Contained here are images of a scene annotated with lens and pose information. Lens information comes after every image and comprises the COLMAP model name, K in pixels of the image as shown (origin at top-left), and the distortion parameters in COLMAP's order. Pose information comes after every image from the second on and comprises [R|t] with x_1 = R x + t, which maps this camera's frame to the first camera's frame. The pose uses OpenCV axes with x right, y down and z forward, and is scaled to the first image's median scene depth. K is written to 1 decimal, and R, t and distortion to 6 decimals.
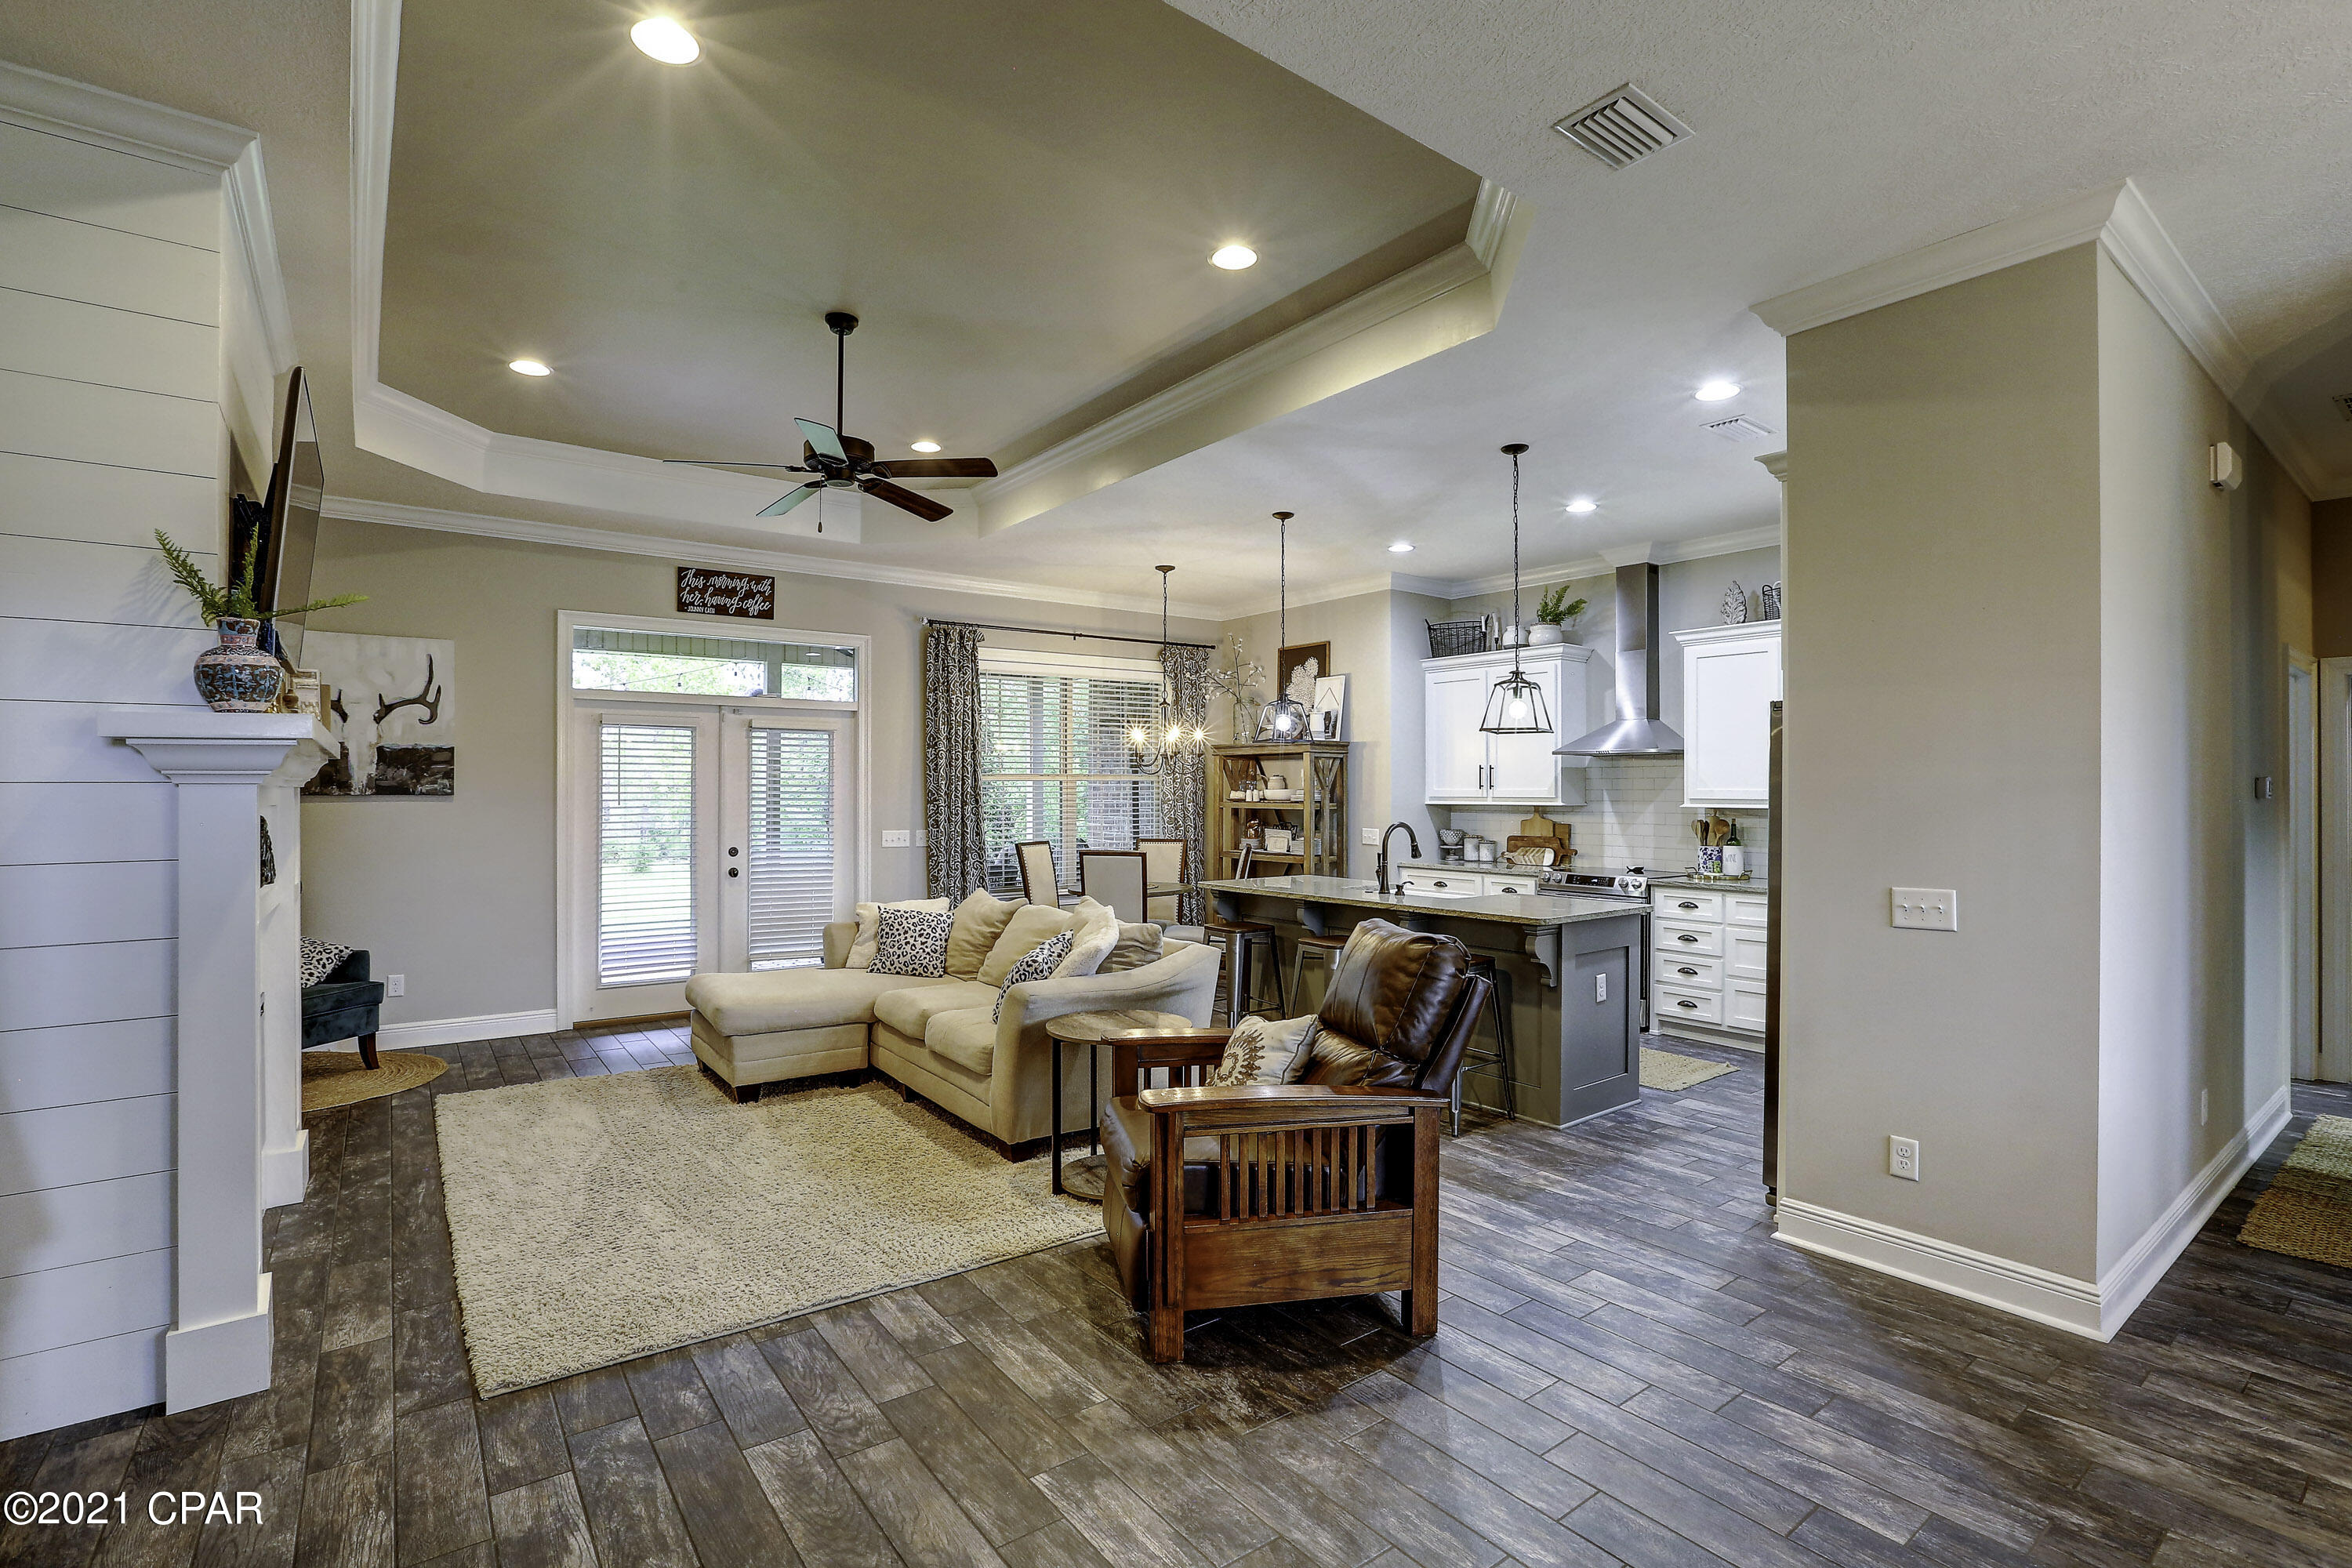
lens RADIAL K [[1095.2, 0, 1170.9], [0, 1095.2, 784.6], [0, 0, 1]] dist [-0.071721, 0.033471]
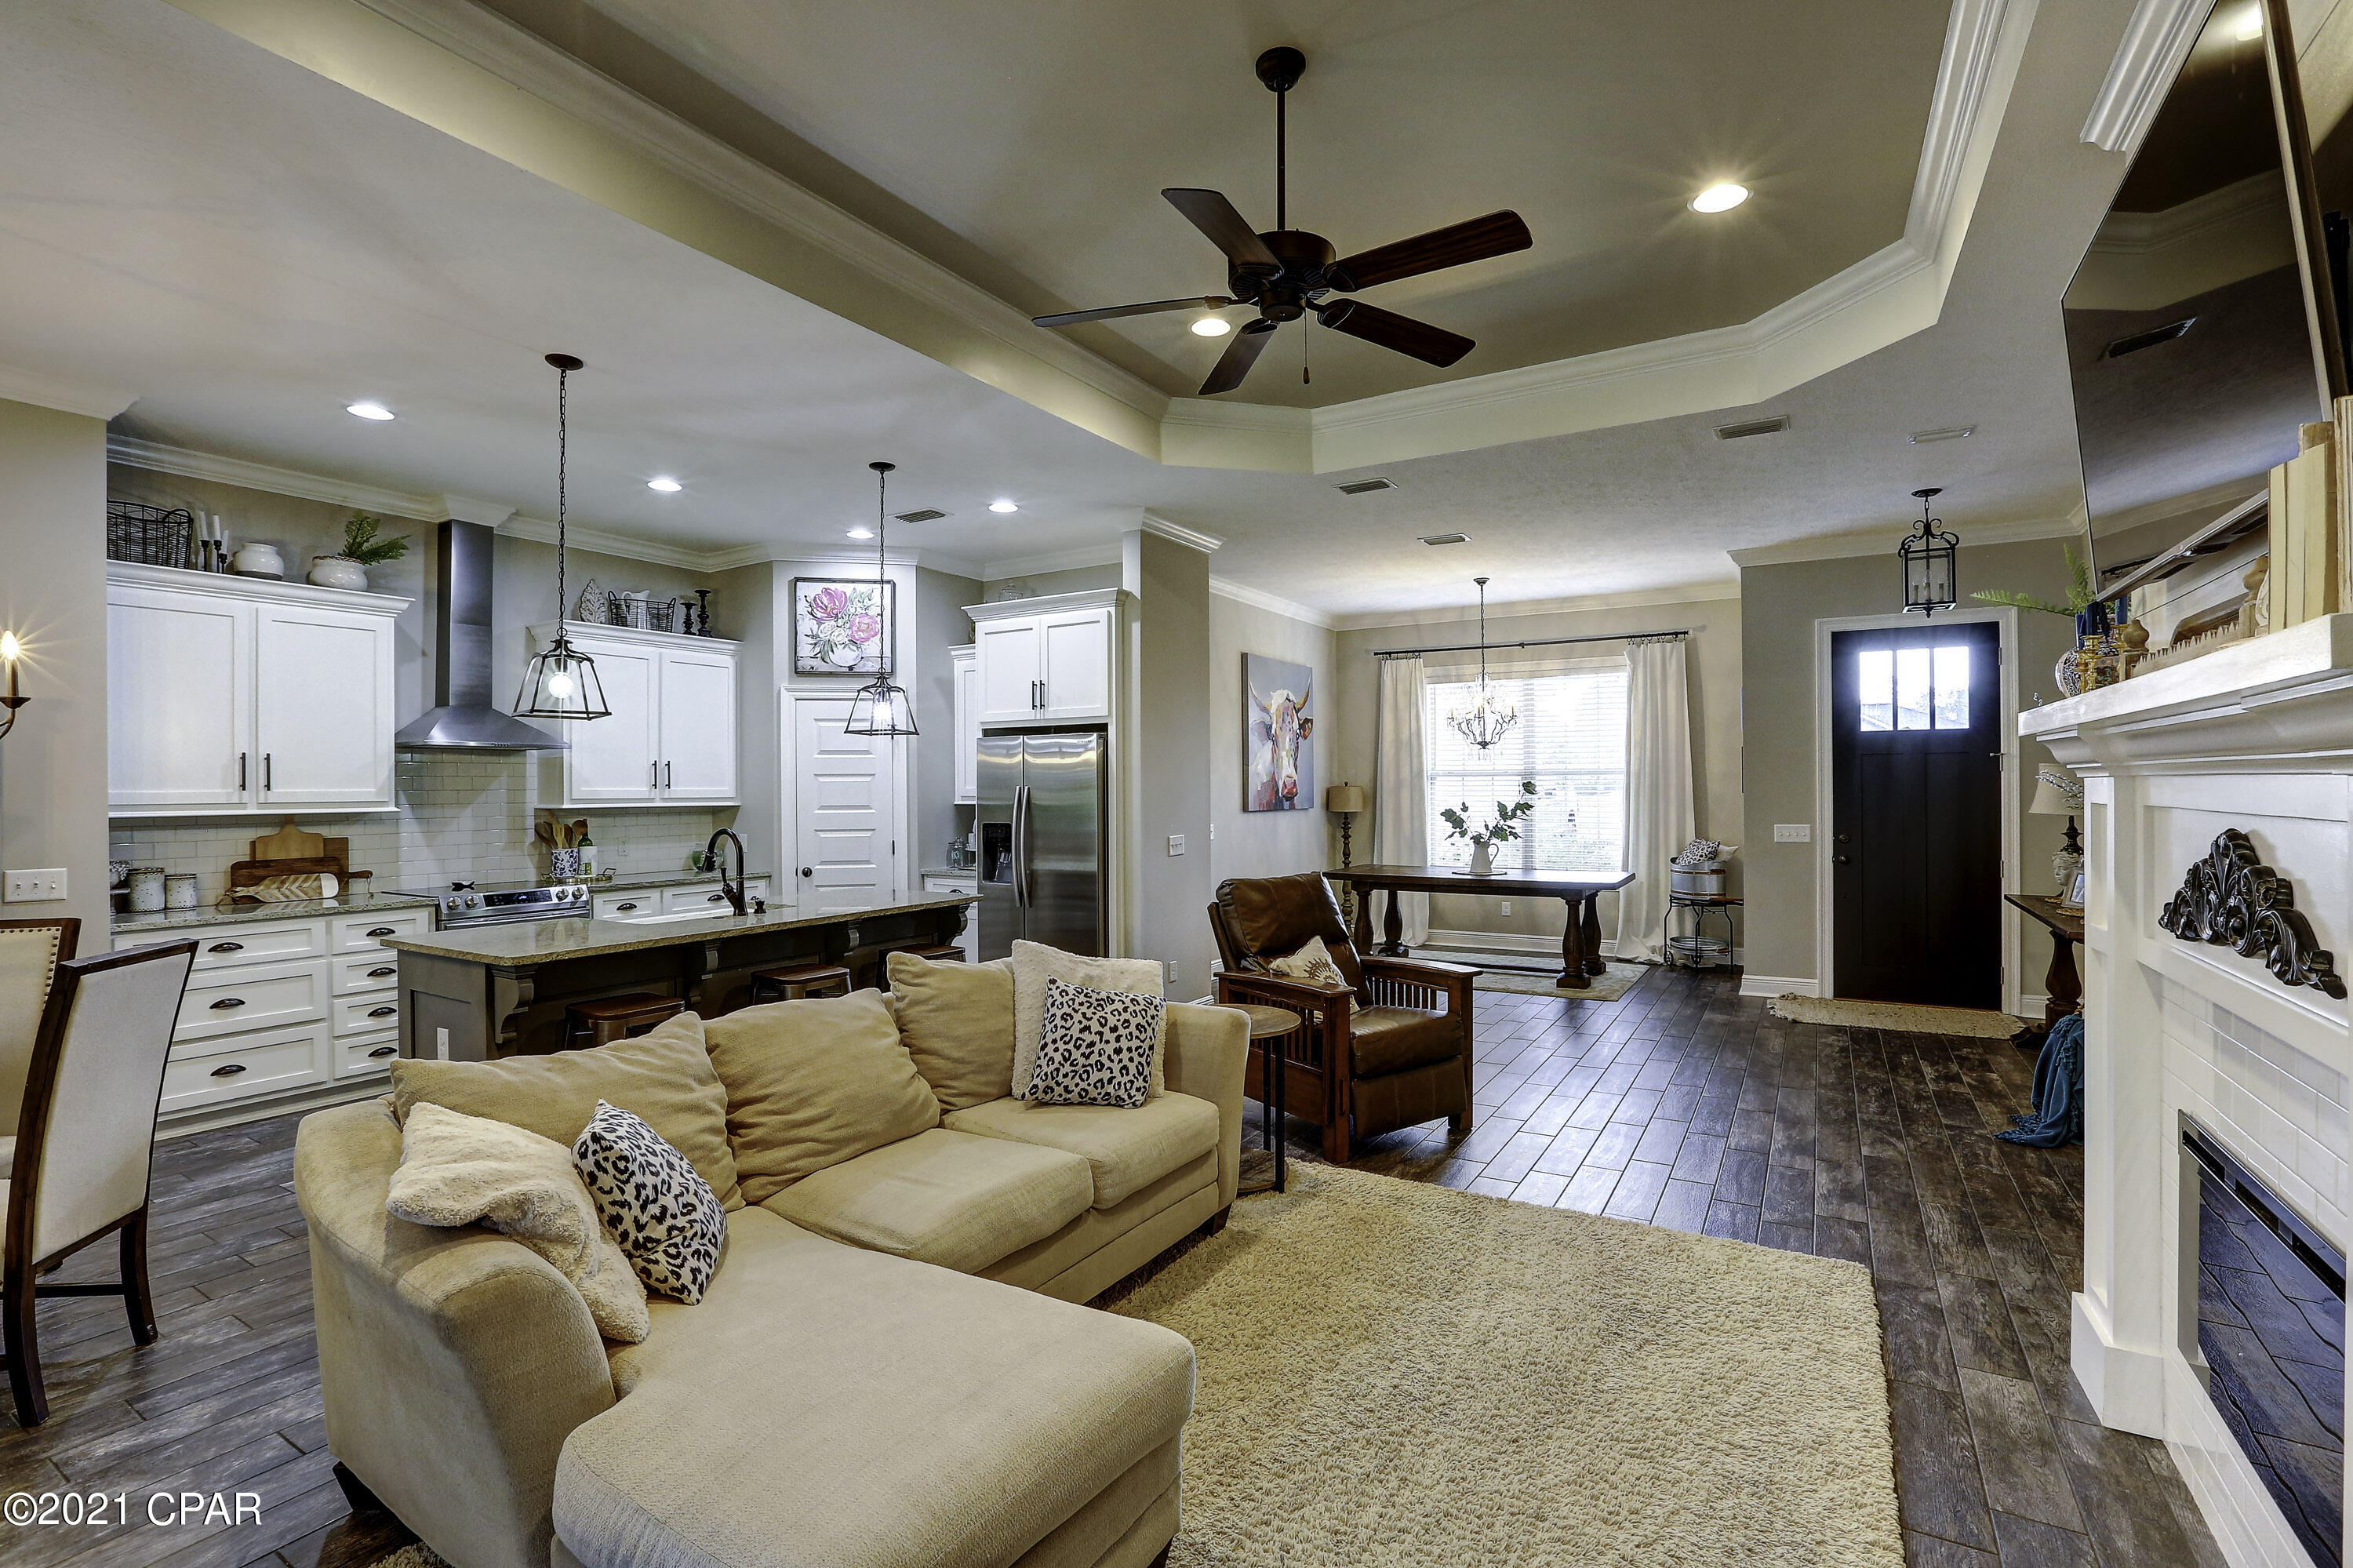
lens RADIAL K [[1059.6, 0, 1176.5], [0, 1059.6, 784.0], [0, 0, 1]] dist [-0.045574, 0.014617]
pose [[-0.375954, 0.002505, 0.926635, -0.510153], [0.000680, 0.999997, -0.002427, 0.002213], [-0.926638, -0.000282, -0.375954, 0.764478]]
